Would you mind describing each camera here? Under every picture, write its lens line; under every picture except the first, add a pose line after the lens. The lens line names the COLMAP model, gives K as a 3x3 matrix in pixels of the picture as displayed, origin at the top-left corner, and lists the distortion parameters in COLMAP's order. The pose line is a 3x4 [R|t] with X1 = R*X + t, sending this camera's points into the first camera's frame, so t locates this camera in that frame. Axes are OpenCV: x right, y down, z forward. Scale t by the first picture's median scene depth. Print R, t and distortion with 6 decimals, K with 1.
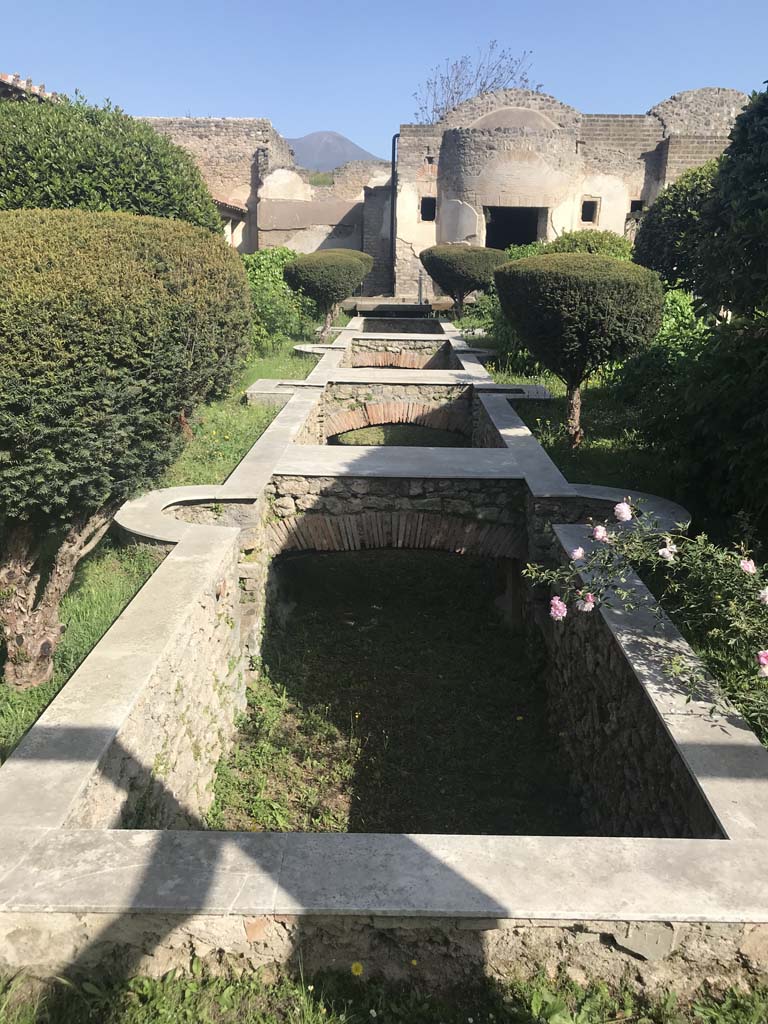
lens RADIAL K [[845.3, 0, 382.5], [0, 845.3, 514.0], [0, 0, 1]] dist [0.013169, -0.030589]
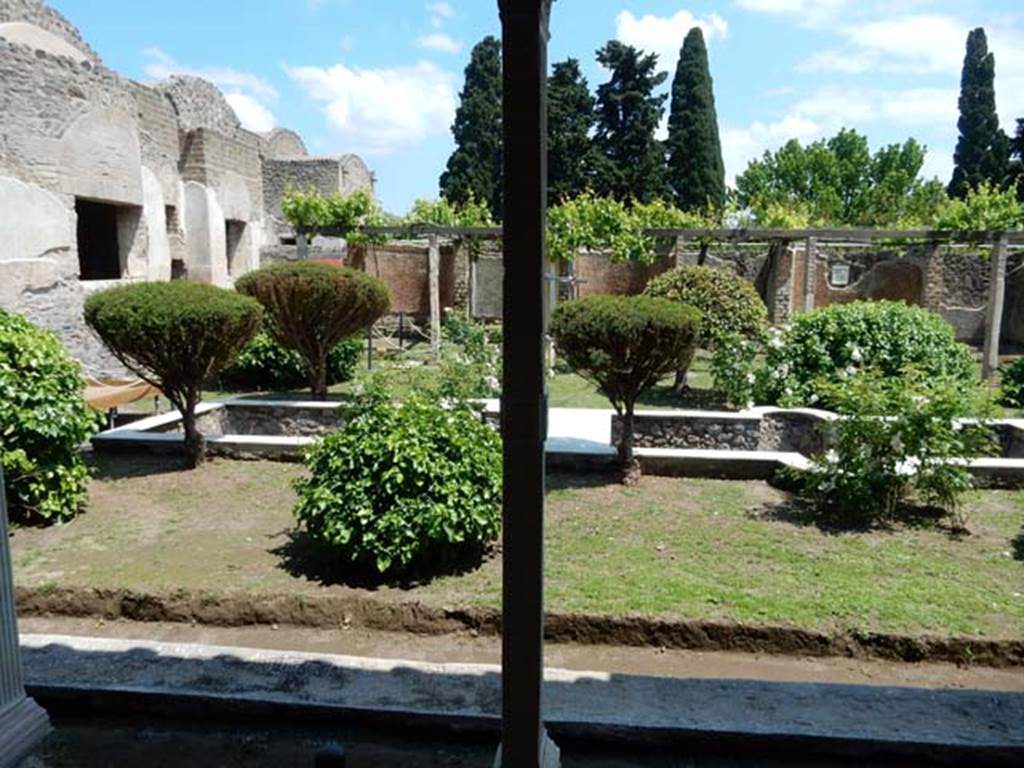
lens RADIAL K [[738.9, 0, 512.0], [0, 738.9, 390.1], [0, 0, 1]] dist [-0.031343, 0.015110]
pose [[0.096067, -0.167638, 0.981157, -0.330735], [0.280901, 0.950216, 0.134848, -0.228261], [-0.954917, 0.262654, 0.138374, 0.695407]]
